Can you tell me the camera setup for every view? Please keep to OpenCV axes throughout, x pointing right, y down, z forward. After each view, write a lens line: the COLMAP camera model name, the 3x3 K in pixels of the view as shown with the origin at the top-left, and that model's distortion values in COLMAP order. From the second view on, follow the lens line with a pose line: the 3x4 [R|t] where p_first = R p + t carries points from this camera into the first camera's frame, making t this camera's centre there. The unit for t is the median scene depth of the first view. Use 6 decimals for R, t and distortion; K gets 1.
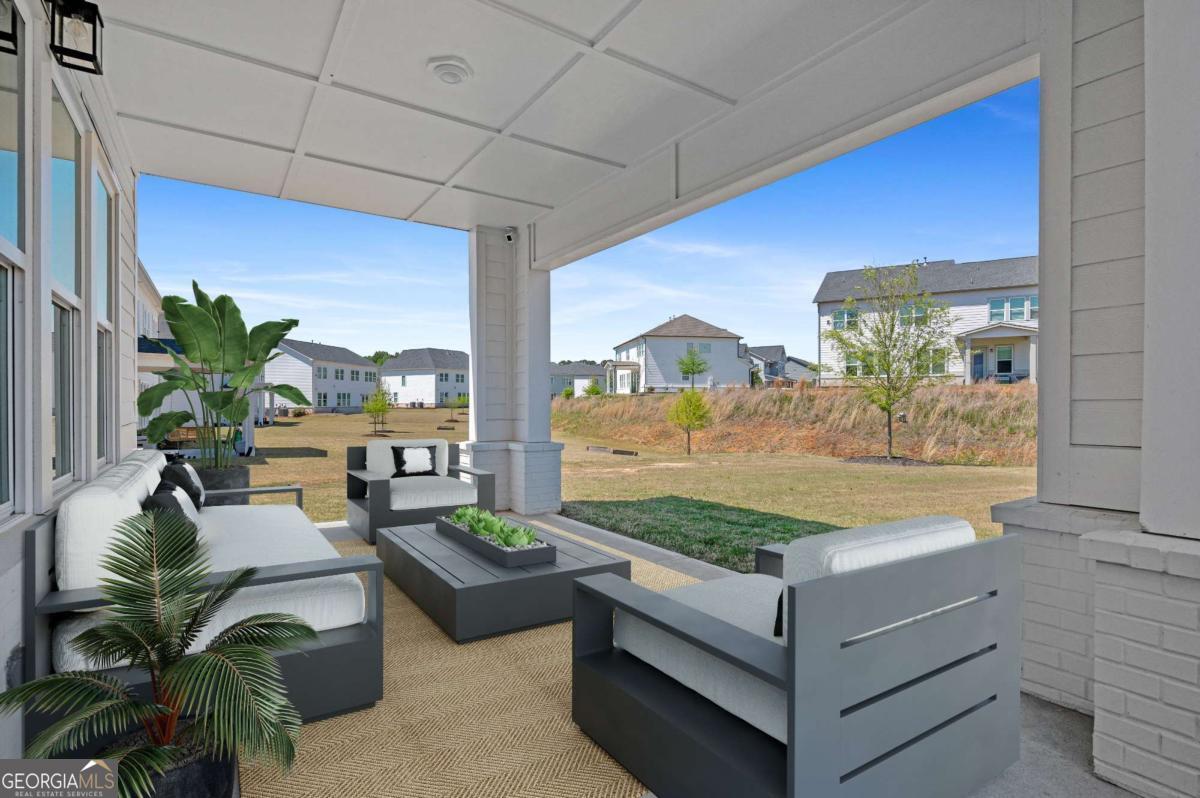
lens RADIAL K [[595.5, 0, 599.3], [0, 595.5, 403.9], [0, 0, 1]] dist [-0.001788, -0.000108]
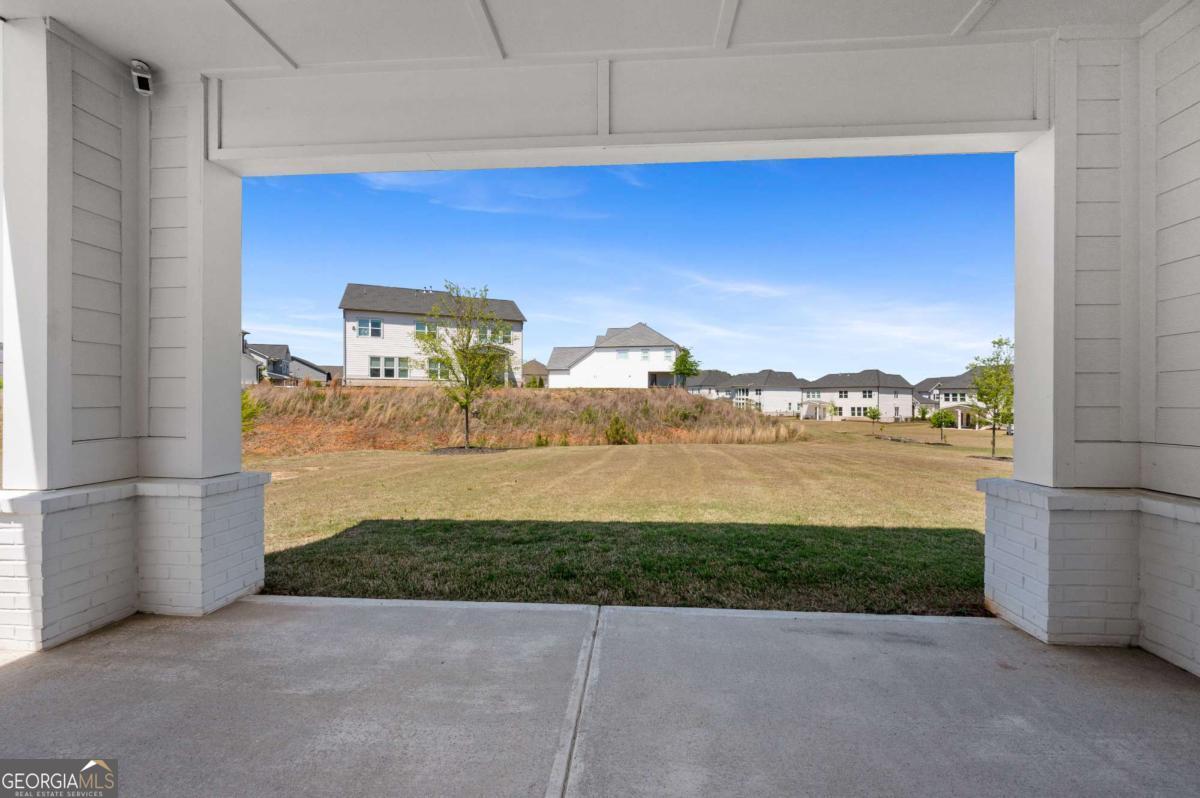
lens RADIAL K [[480.2, 0, 602.9], [0, 480.2, 400.4], [0, 0, 1]] dist [0.002358, 0.000092]
pose [[0.602406, 0.002783, 0.798185, -0.057432], [-0.001742, 0.999996, -0.002172, -0.001349], [-0.798188, -0.000082, 0.602408, 0.103221]]
